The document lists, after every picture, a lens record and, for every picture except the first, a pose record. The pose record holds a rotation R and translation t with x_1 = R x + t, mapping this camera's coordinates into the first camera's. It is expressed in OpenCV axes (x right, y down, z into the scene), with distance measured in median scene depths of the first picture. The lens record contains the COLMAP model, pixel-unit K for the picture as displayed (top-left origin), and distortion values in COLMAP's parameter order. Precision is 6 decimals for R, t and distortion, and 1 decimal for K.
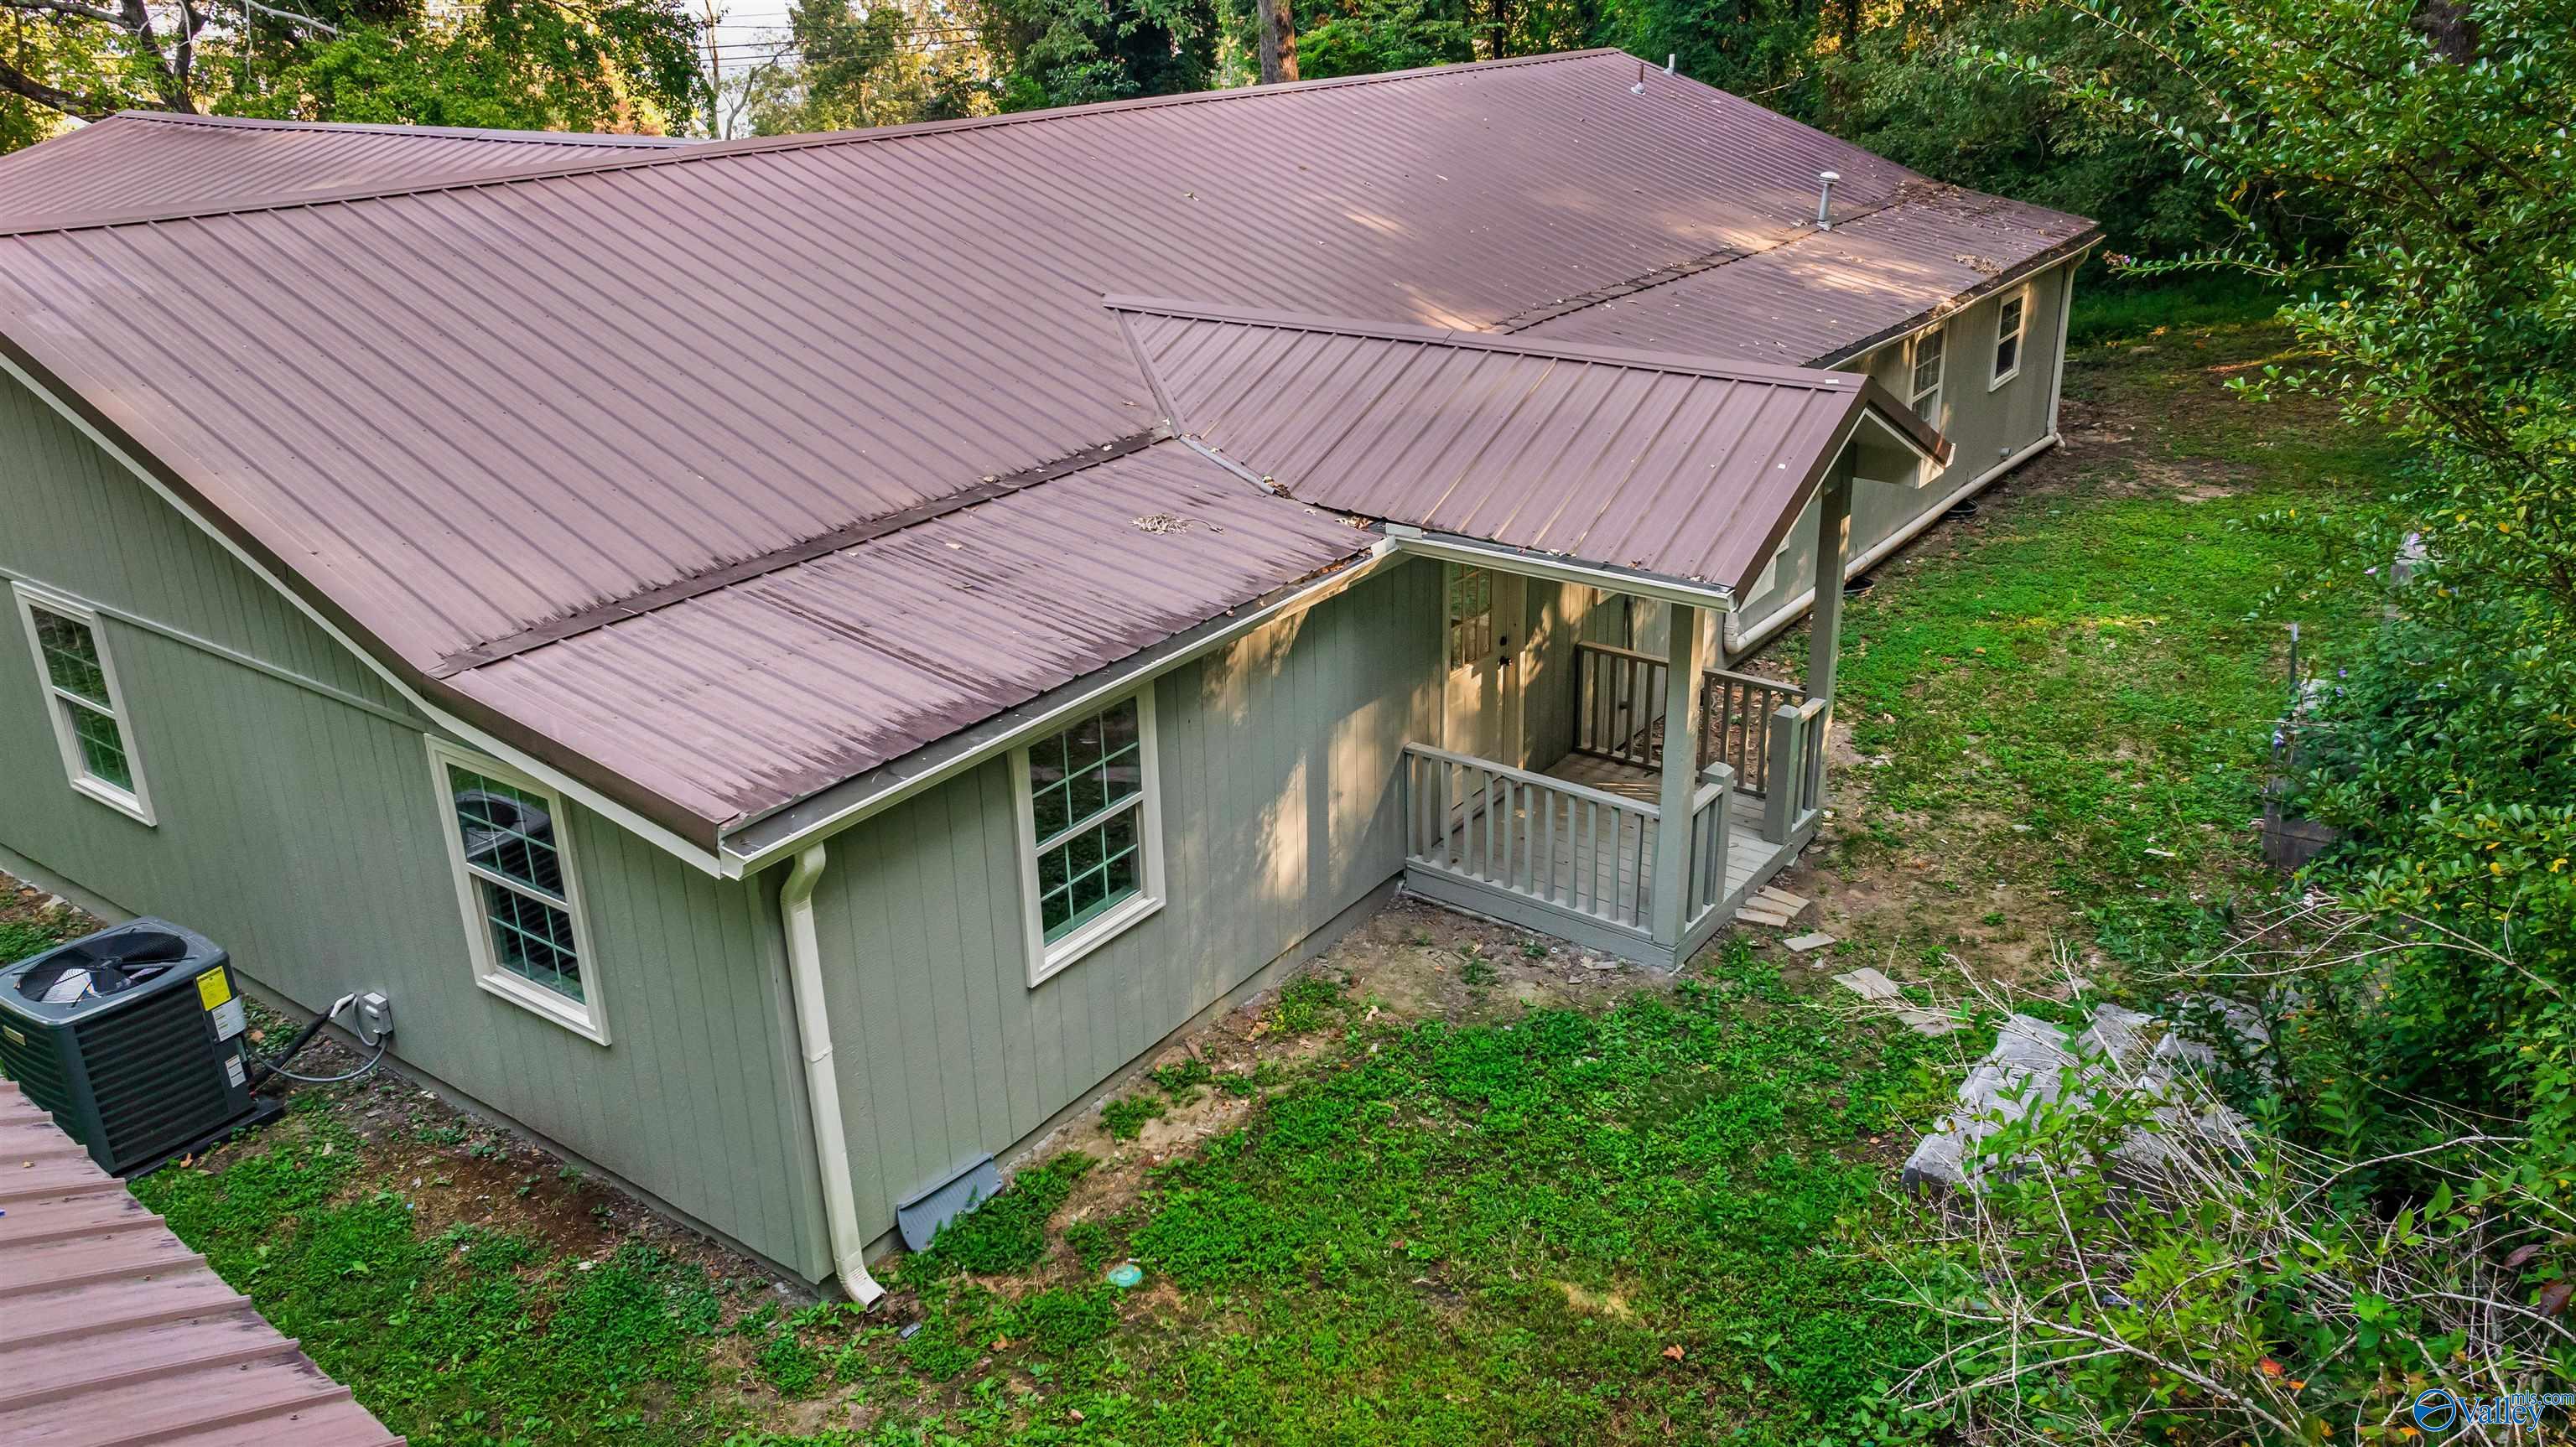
lens RADIAL K [[1892.4, 0, 1288.0], [0, 1892.4, 723.5], [0, 0, 1]] dist [-0.003822, -0.000320]
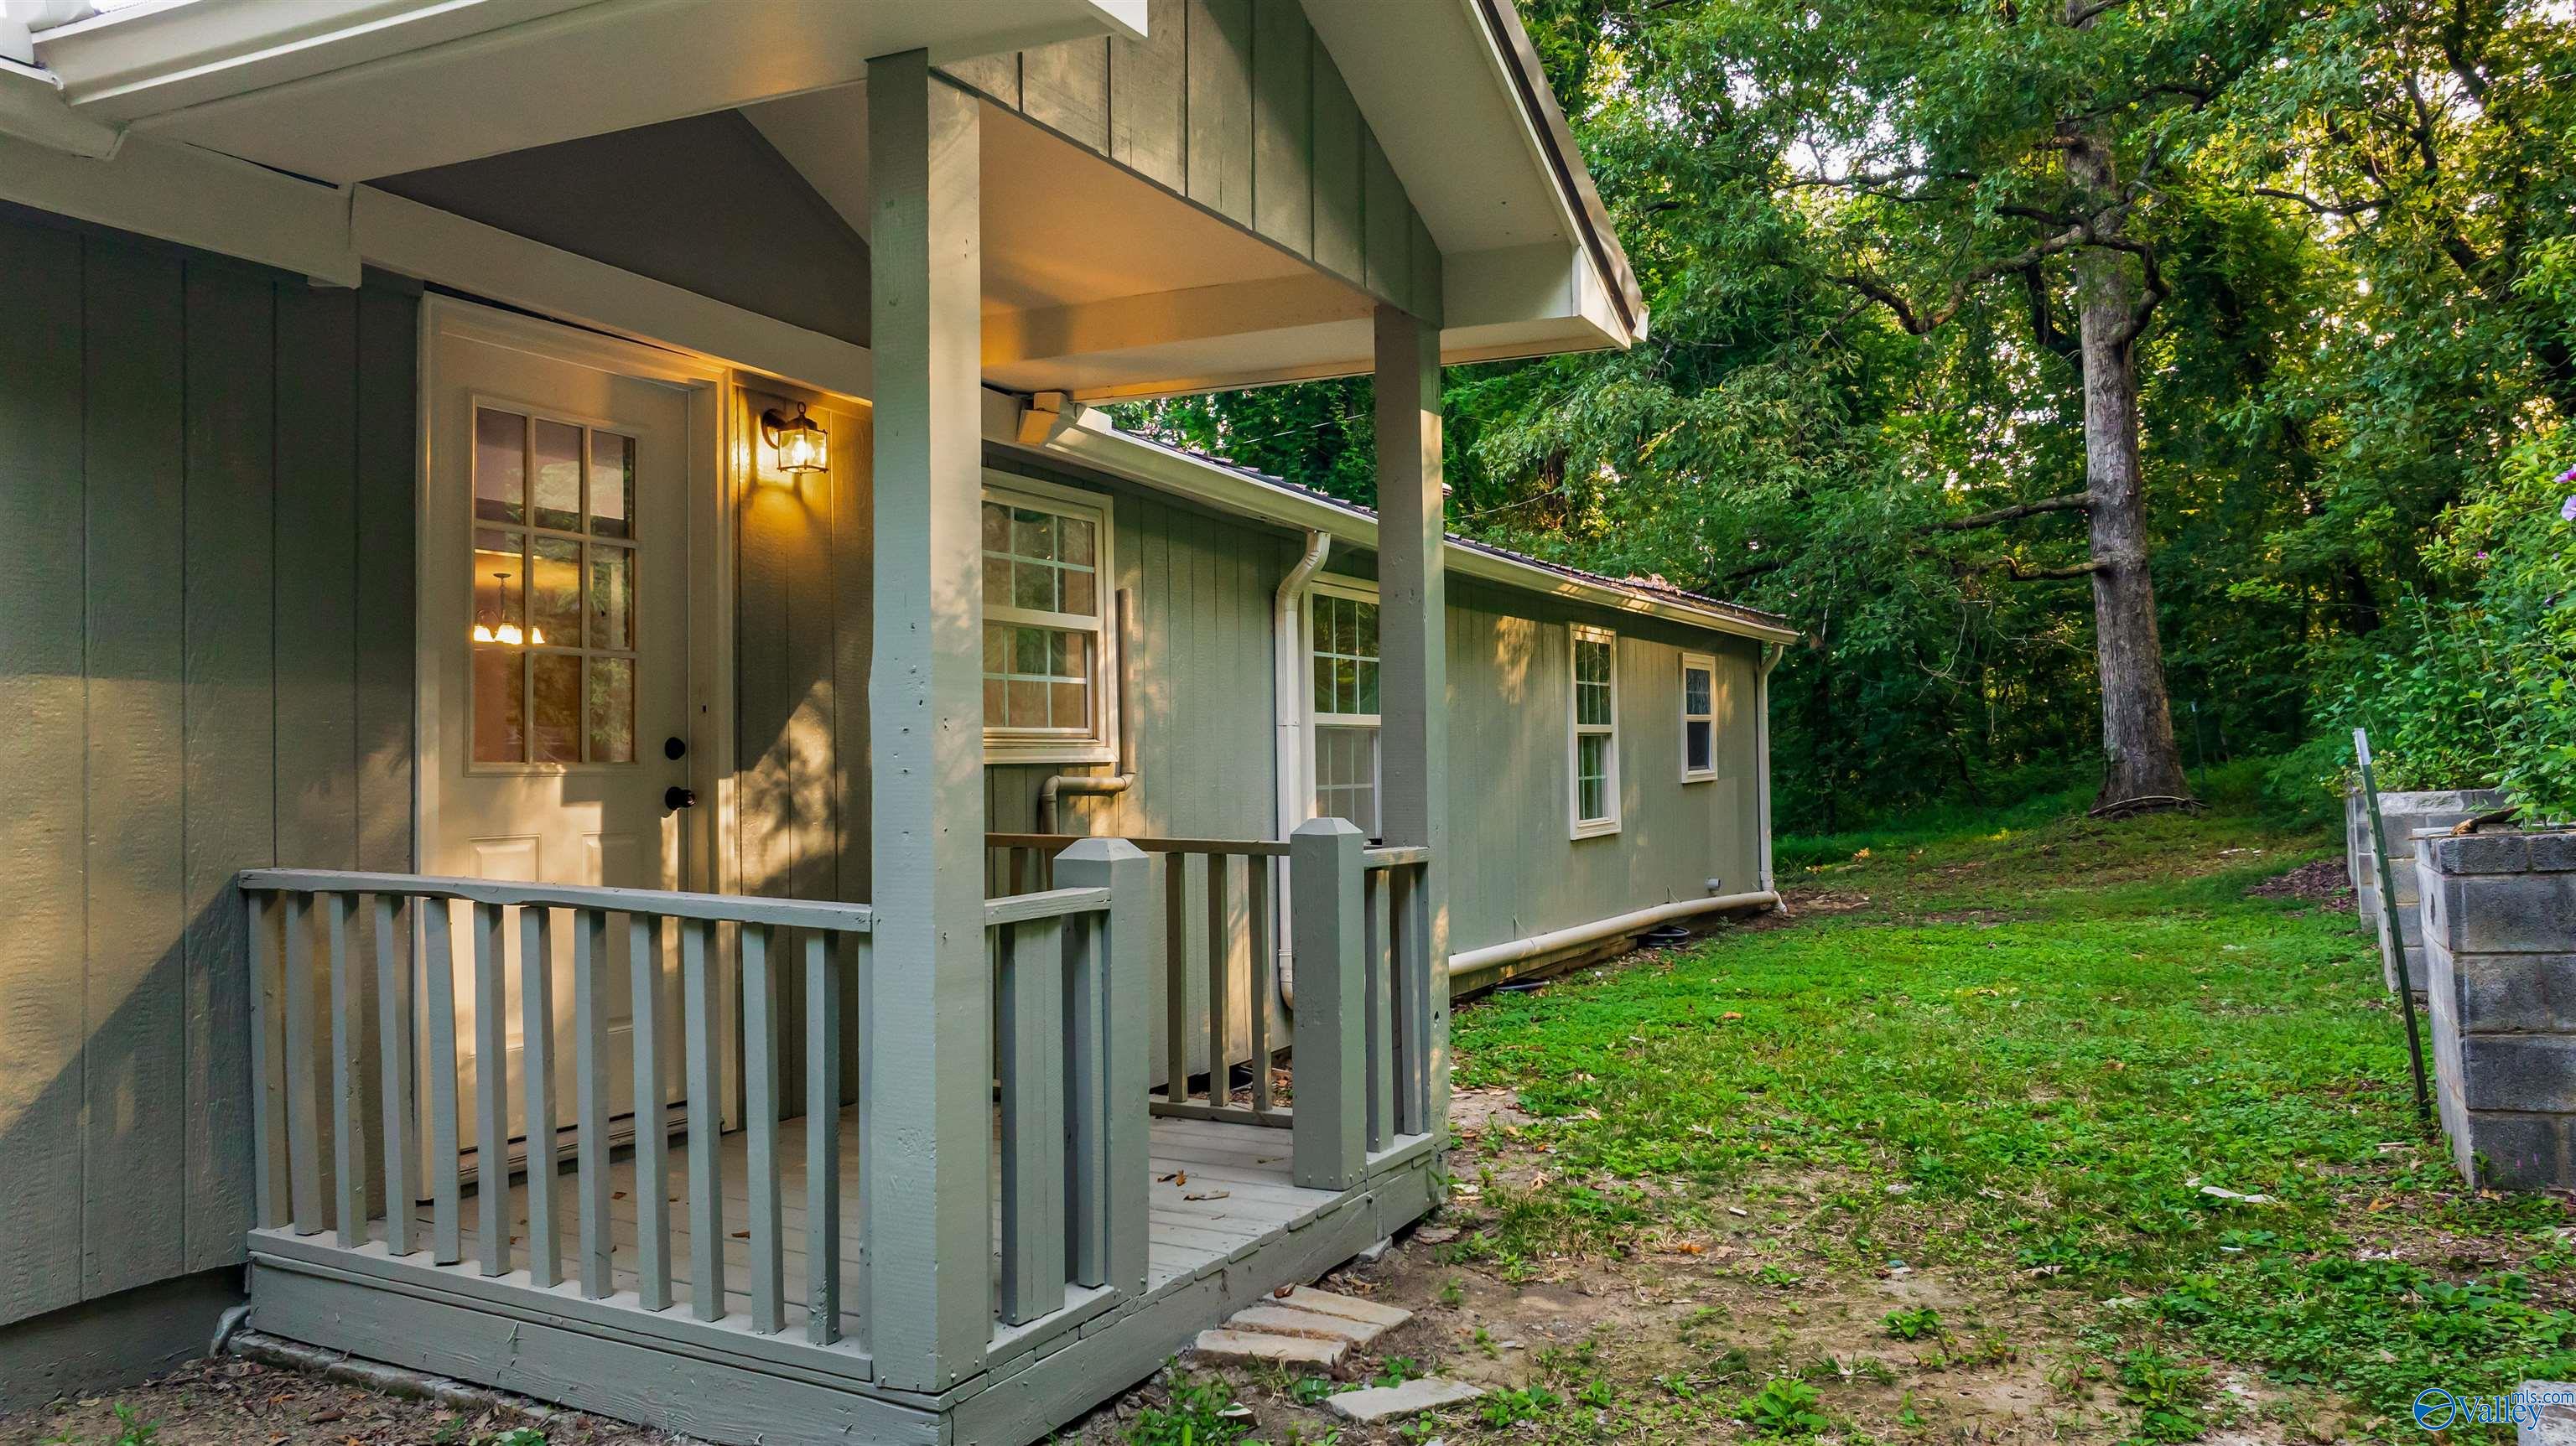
lens RADIAL K [[1865.3, 0, 1288.0], [0, 1865.3, 723.0], [0, 0, 1]] dist [-0.025201, -0.001143]
pose [[0.988165, 0.013772, 0.152777, 0.198209], [0.048606, 0.916528, -0.397007, 0.130632], [-0.145492, 0.399734, 0.905011, 0.644721]]
